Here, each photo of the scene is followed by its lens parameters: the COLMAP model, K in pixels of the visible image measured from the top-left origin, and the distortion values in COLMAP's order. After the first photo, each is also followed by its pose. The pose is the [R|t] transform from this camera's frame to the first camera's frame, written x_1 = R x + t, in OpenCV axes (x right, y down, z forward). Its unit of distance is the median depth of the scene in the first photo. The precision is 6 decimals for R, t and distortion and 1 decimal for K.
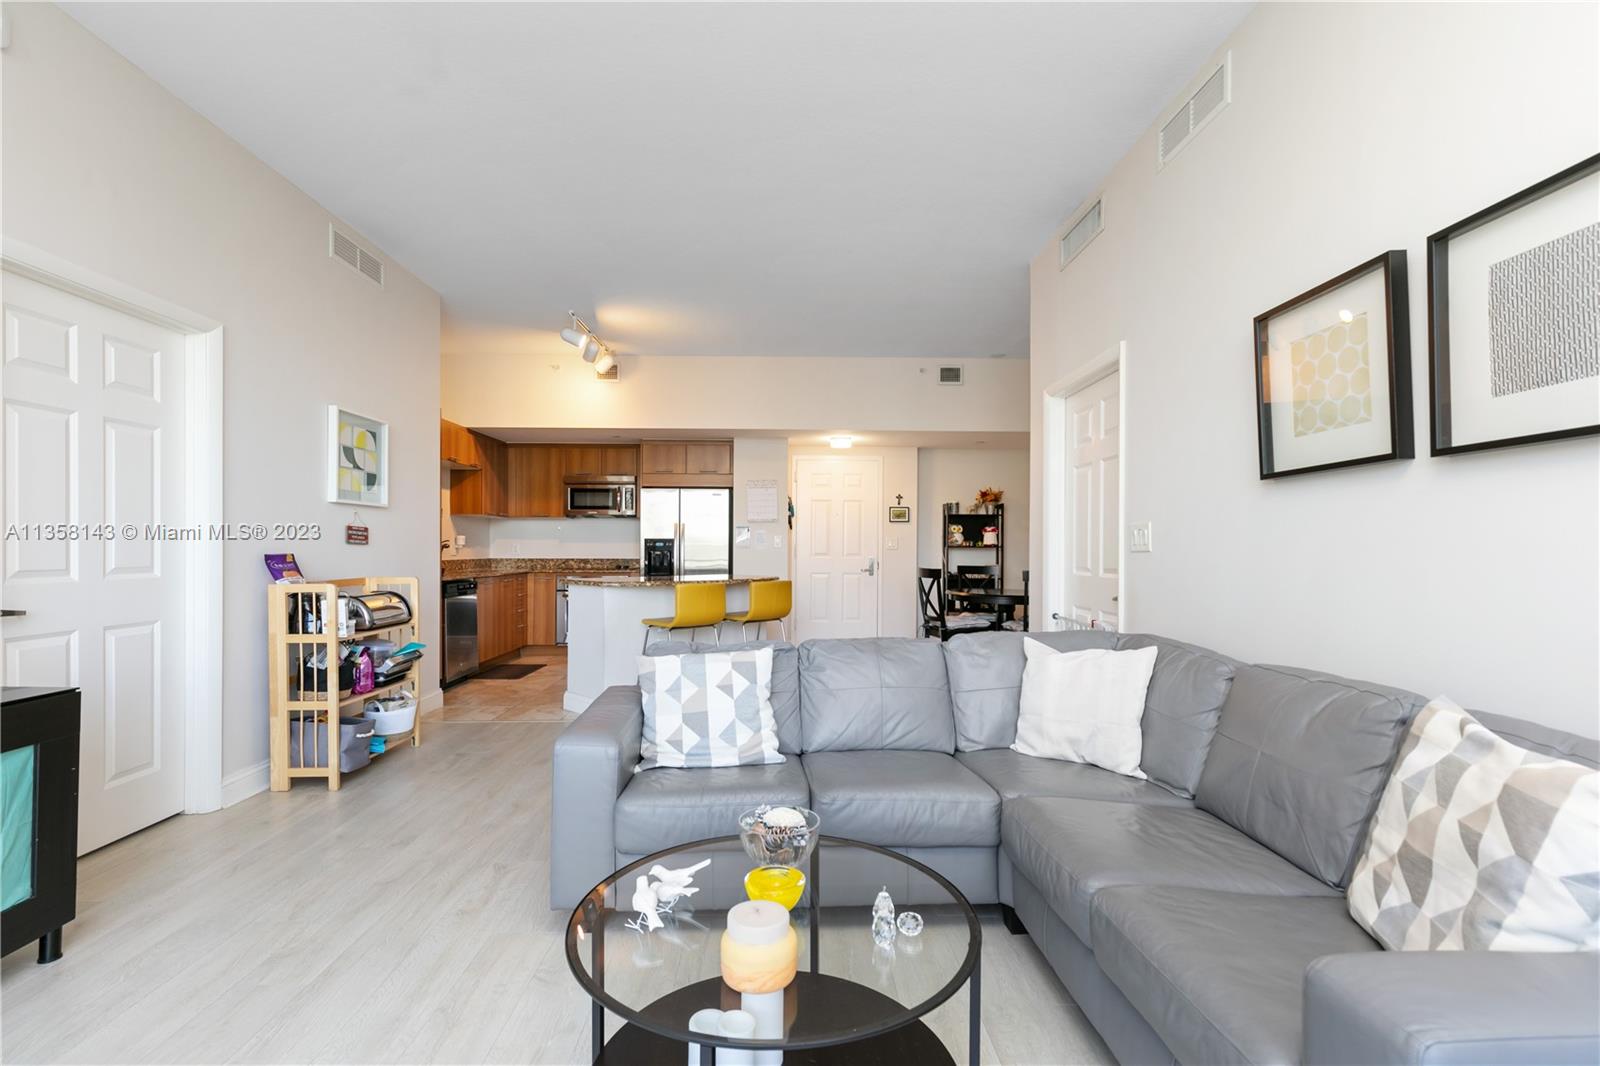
lens RADIAL K [[720.8, 0, 790.4], [0, 720.8, 537.4], [0, 0, 1]] dist [0.001965, -0.000625]
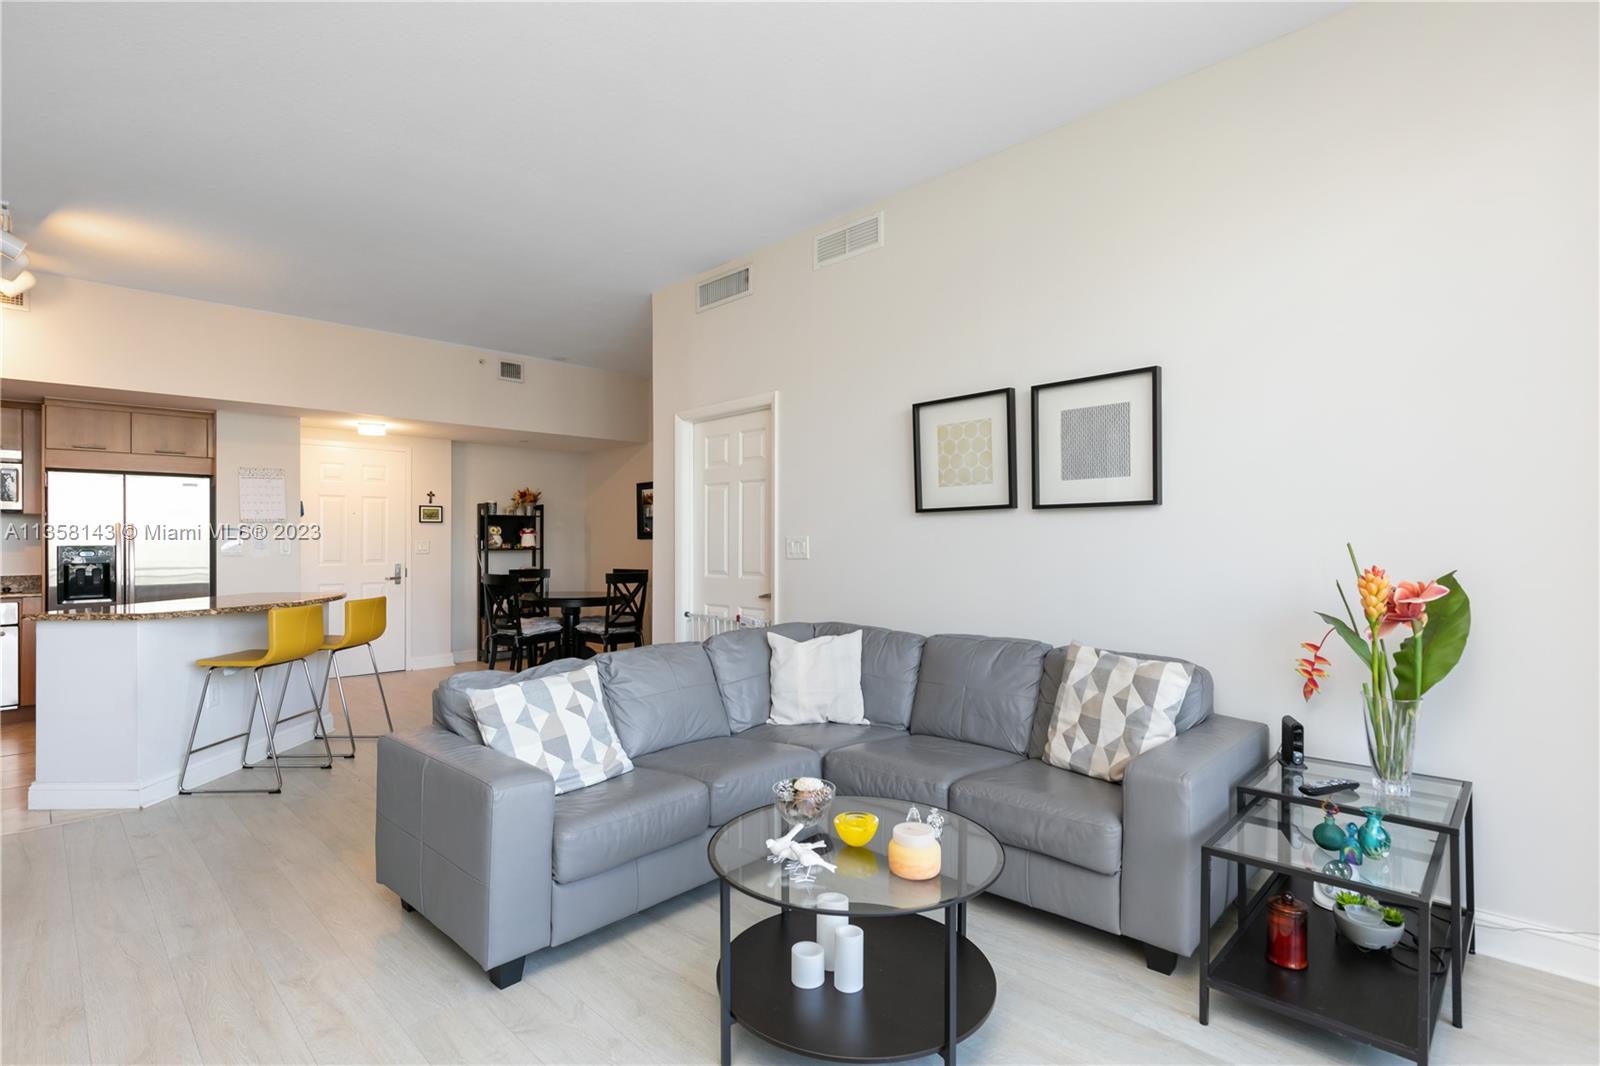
lens RADIAL K [[768.2, 0, 789.2], [0, 768.2, 539.5], [0, 0, 1]] dist [-0.004209, -0.000912]
pose [[0.725174, -0.006739, 0.688532, -0.198930], [-0.001552, 0.999934, 0.011422, -0.013089], [-0.688563, -0.009352, 0.725116, 0.007095]]
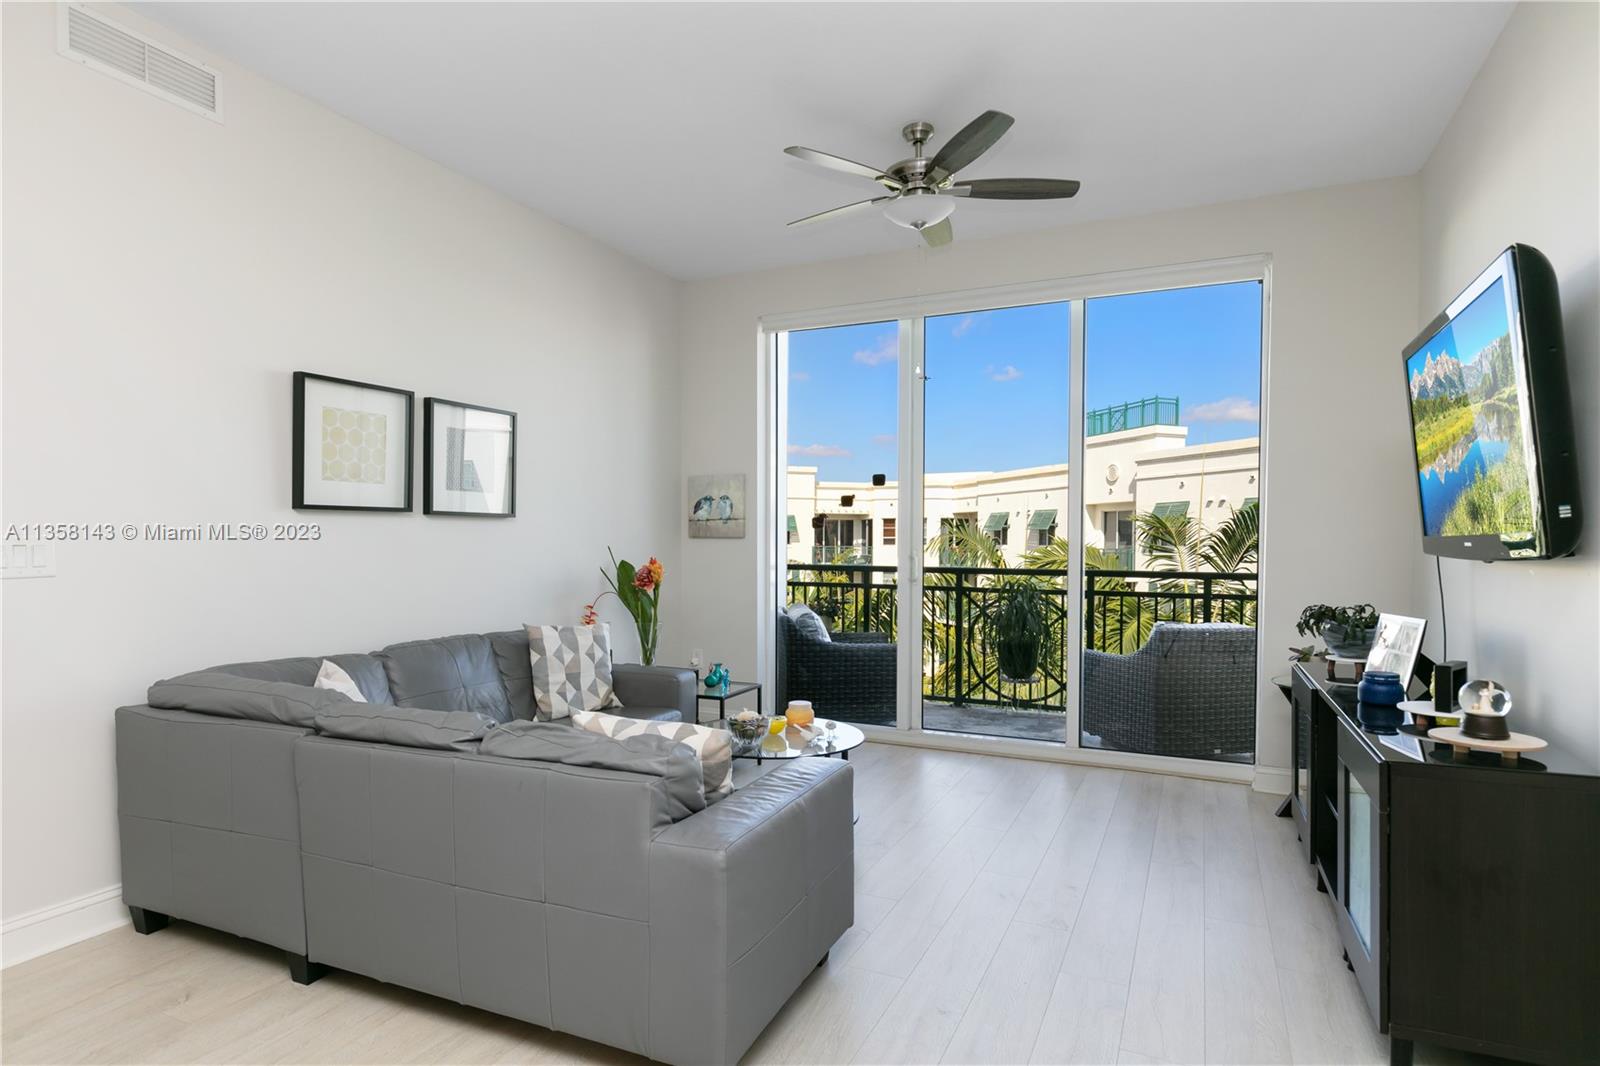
lens RADIAL K [[856.7, 0, 786.9], [0, 856.7, 564.2], [0, 0, 1]] dist [0.001238, -0.001830]
pose [[-0.893480, -0.017881, 0.448747, -0.221069], [-0.012966, 0.999818, 0.014023, -0.005515], [-0.448916, 0.006711, -0.893549, 0.593757]]
